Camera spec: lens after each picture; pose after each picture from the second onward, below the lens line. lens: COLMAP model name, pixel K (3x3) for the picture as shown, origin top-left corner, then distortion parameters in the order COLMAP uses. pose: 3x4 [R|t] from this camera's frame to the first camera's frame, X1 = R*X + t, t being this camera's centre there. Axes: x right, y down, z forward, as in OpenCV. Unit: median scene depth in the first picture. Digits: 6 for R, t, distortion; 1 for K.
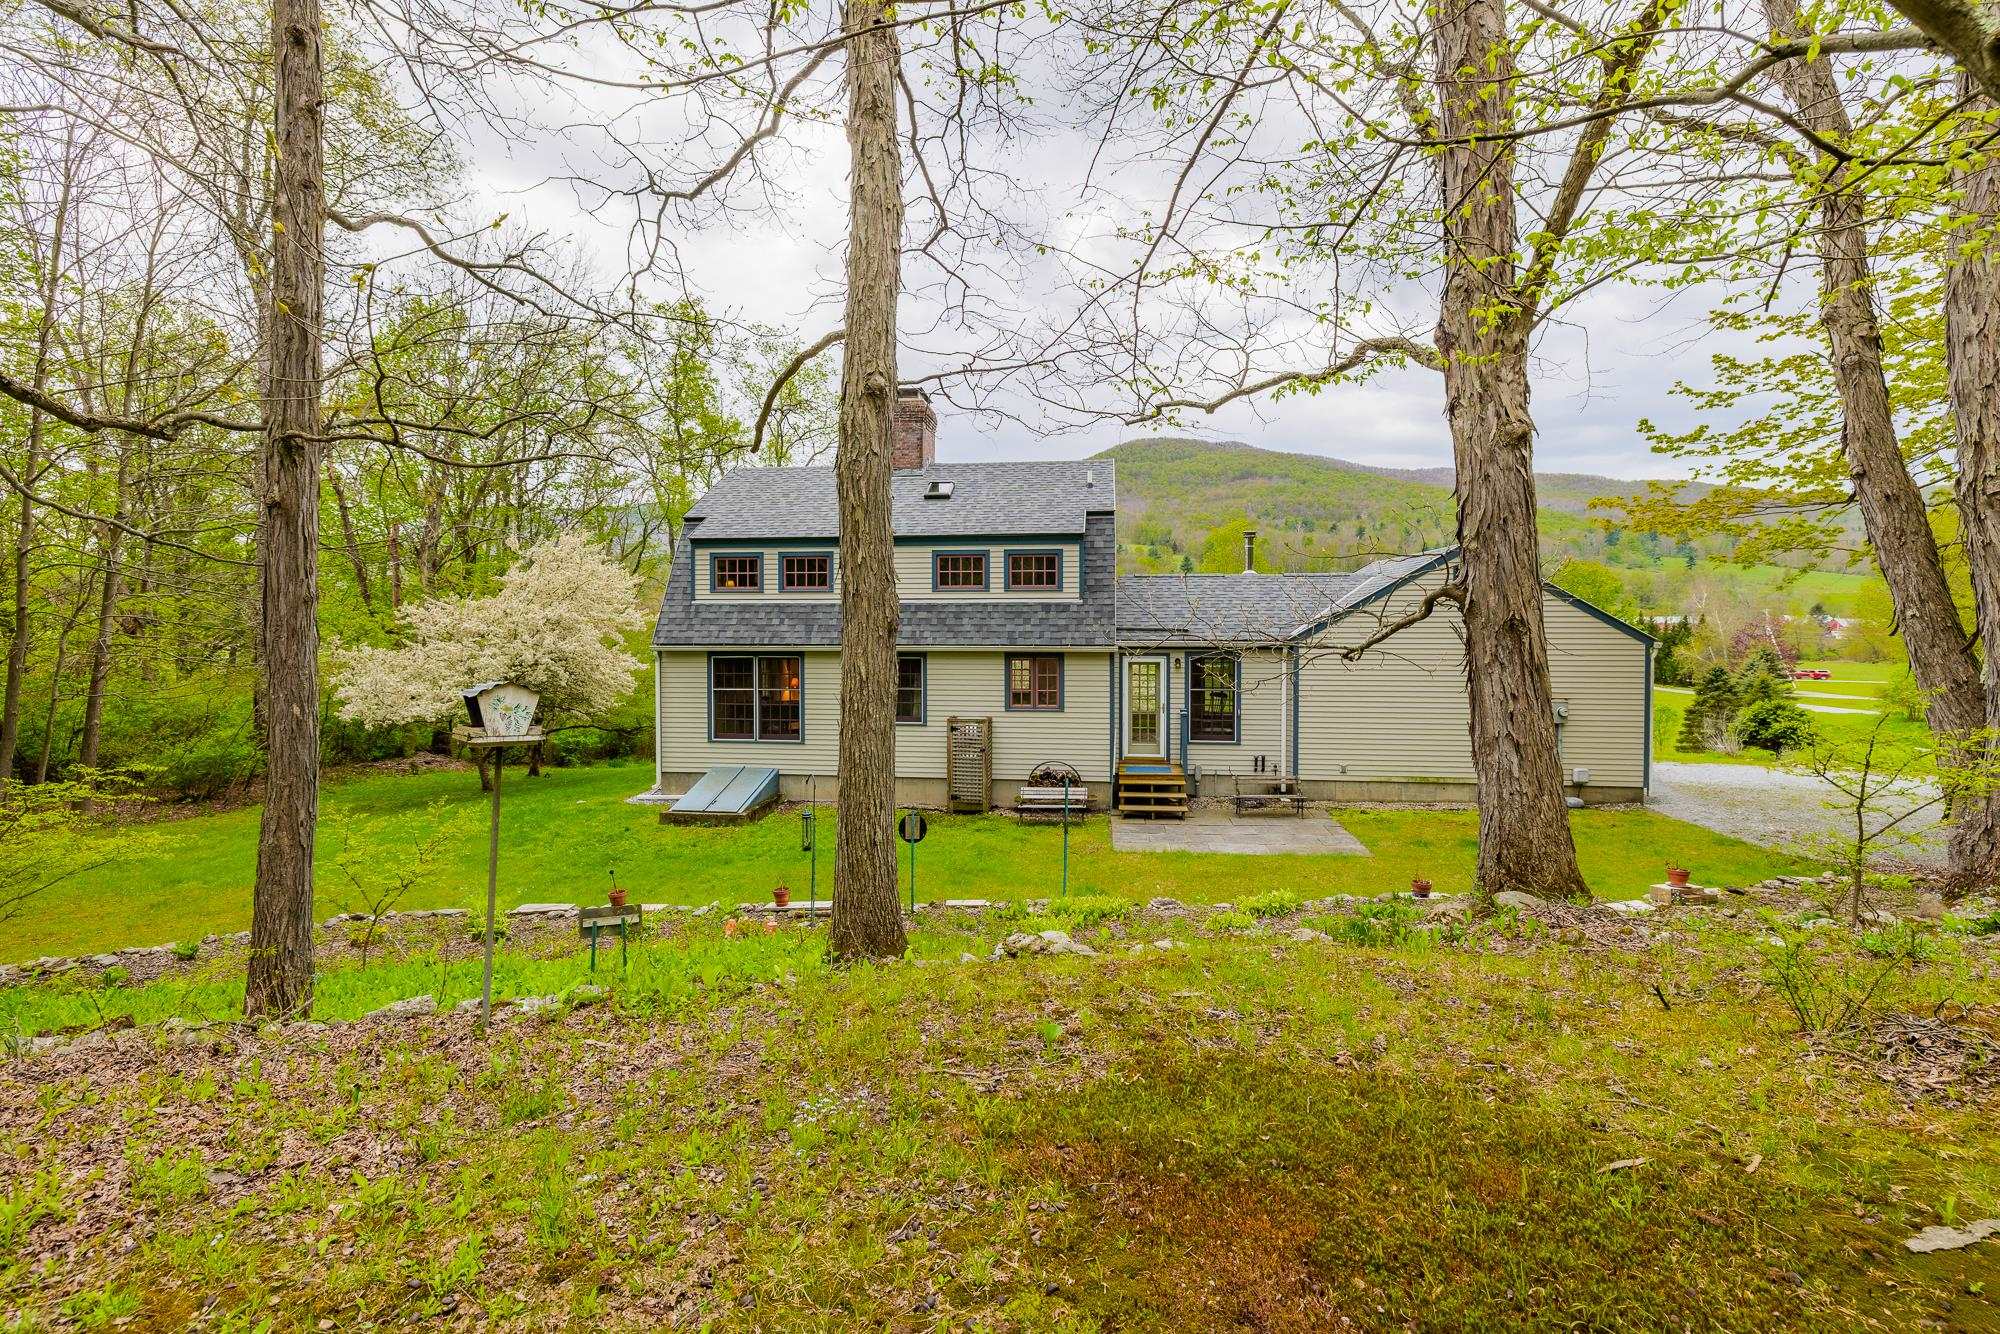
lens RADIAL K [[894.1, 0, 963.4], [0, 894.1, 625.4], [0, 0, 1]] dist [-0.001597, -0.000045]
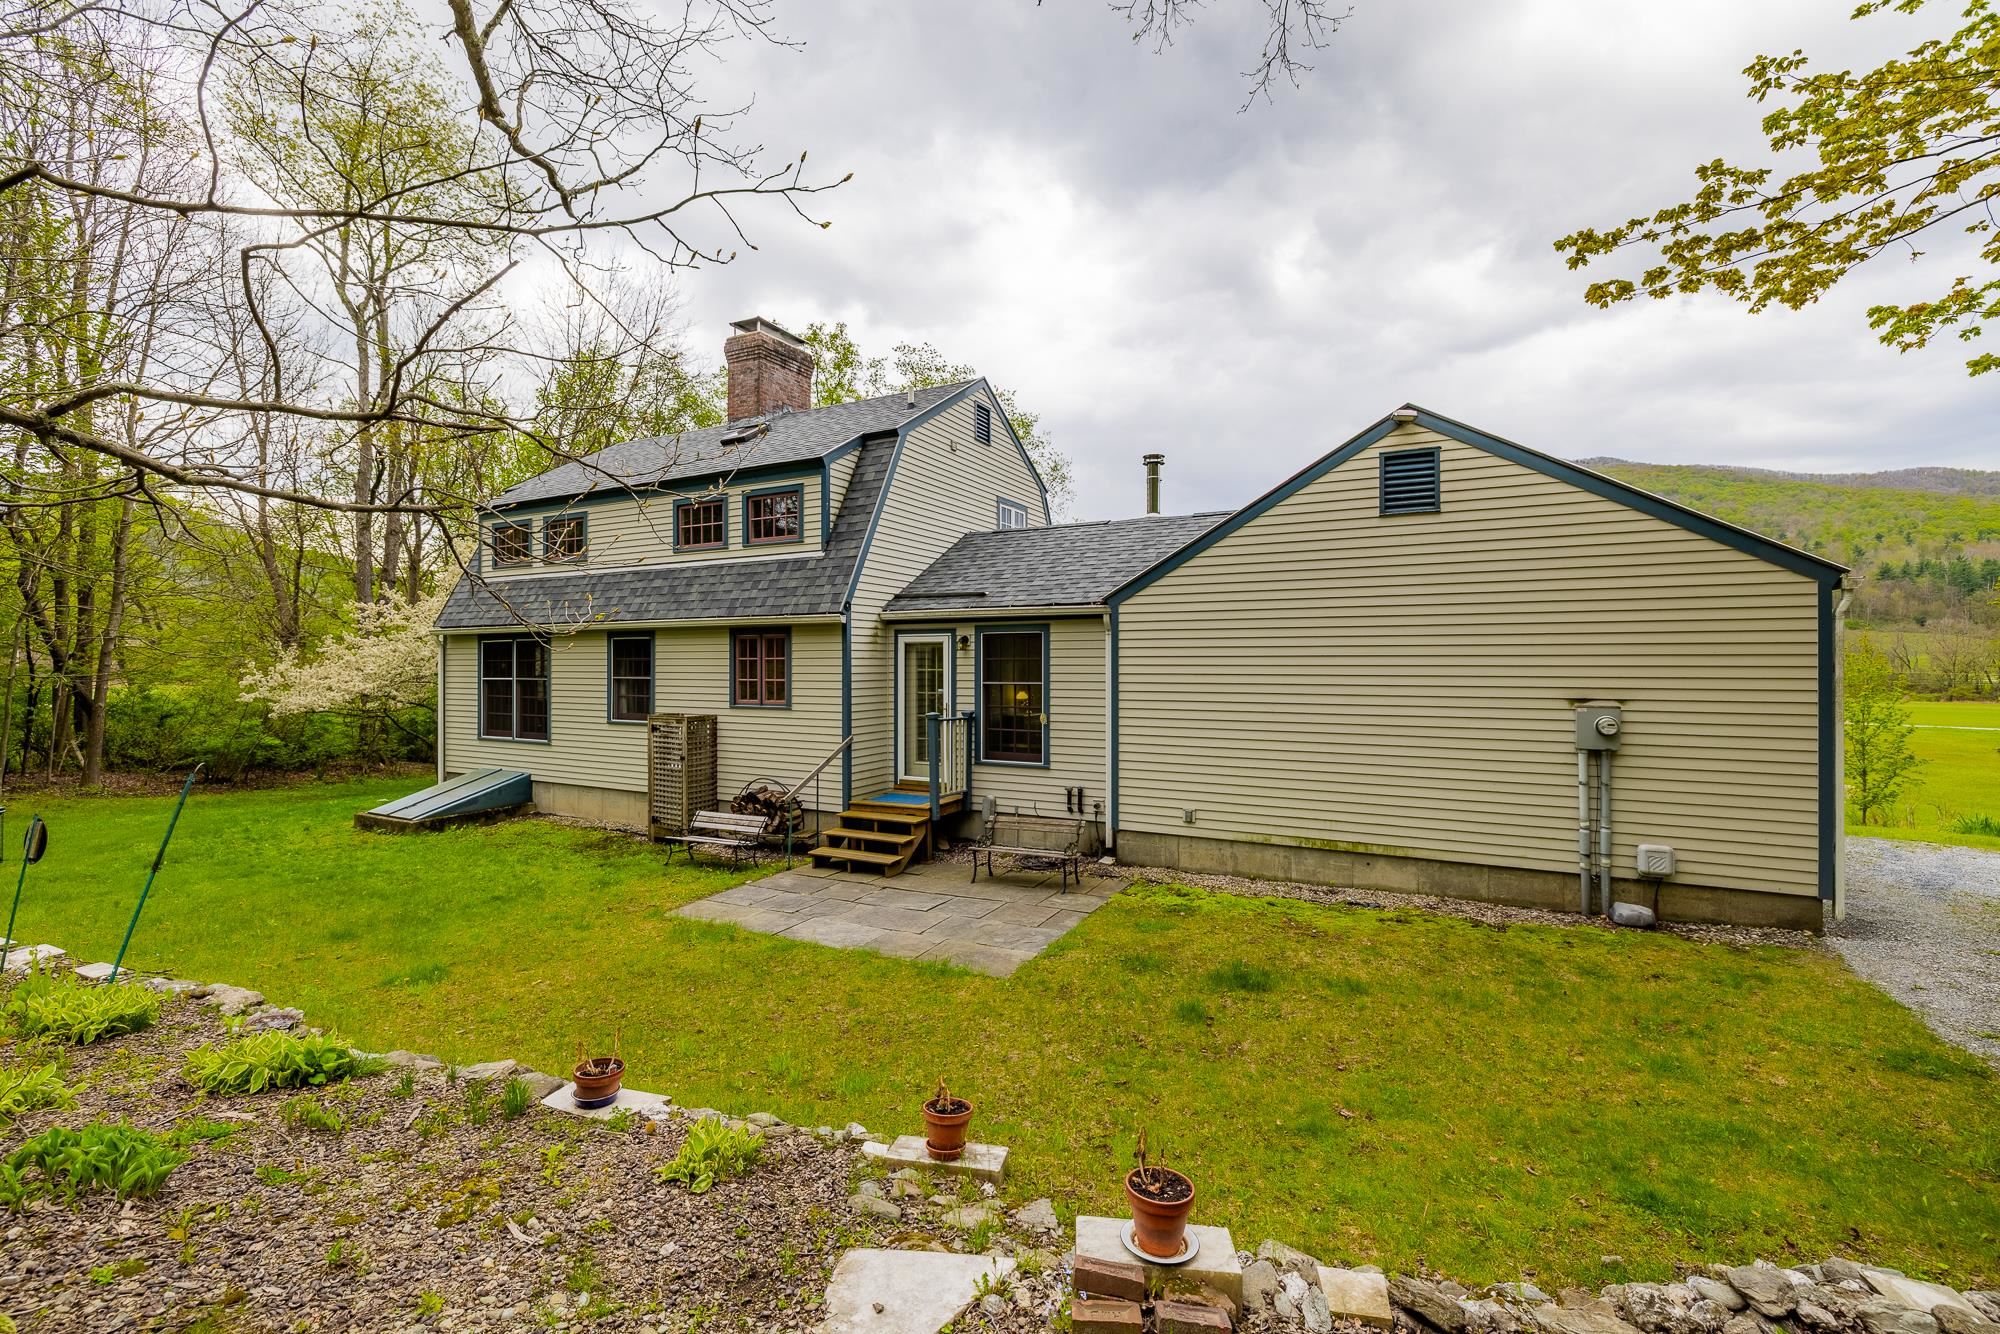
lens RADIAL K [[850.1, 0, 971.6], [0, 850.1, 658.6], [0, 0, 1]] dist [-0.002454, -0.000756]
pose [[0.934424, -0.000096, -0.356164, 0.475438], [-0.005436, 0.999880, -0.014530, 0.063549], [0.356122, 0.015513, 0.934311, 0.410596]]
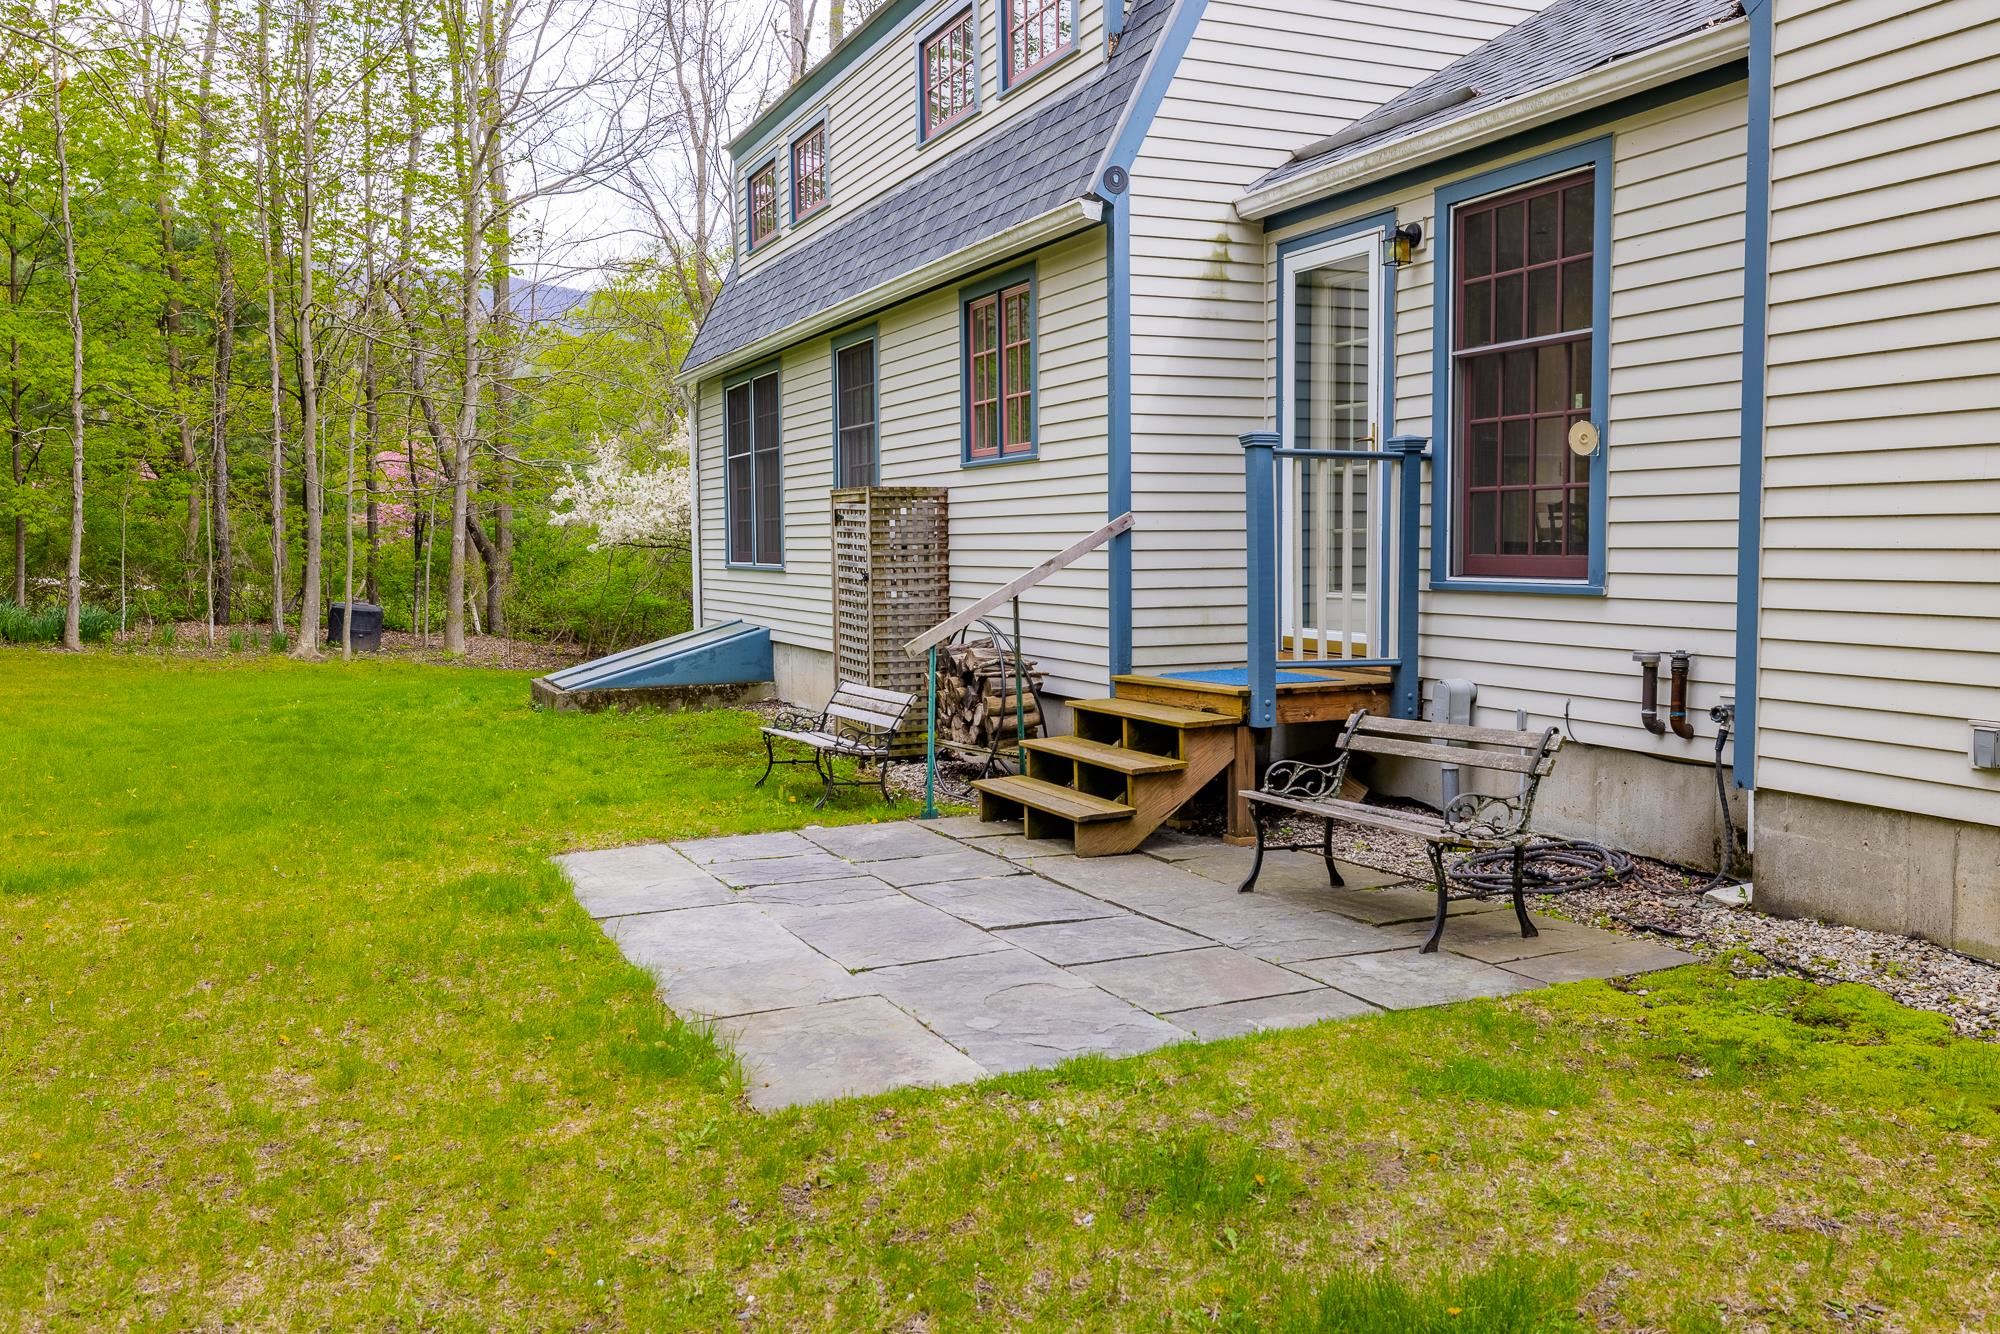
lens RADIAL K [[1607.4, 0, 999.6], [0, 1607.4, 661.3], [0, 0, 1]] dist [0.003474, 0.002782]
pose [[0.524886, 0.062125, -0.848902, 0.552741], [-0.008868, 0.997678, 0.067530, 0.124759], [0.851126, -0.027918, 0.524218, 0.690593]]
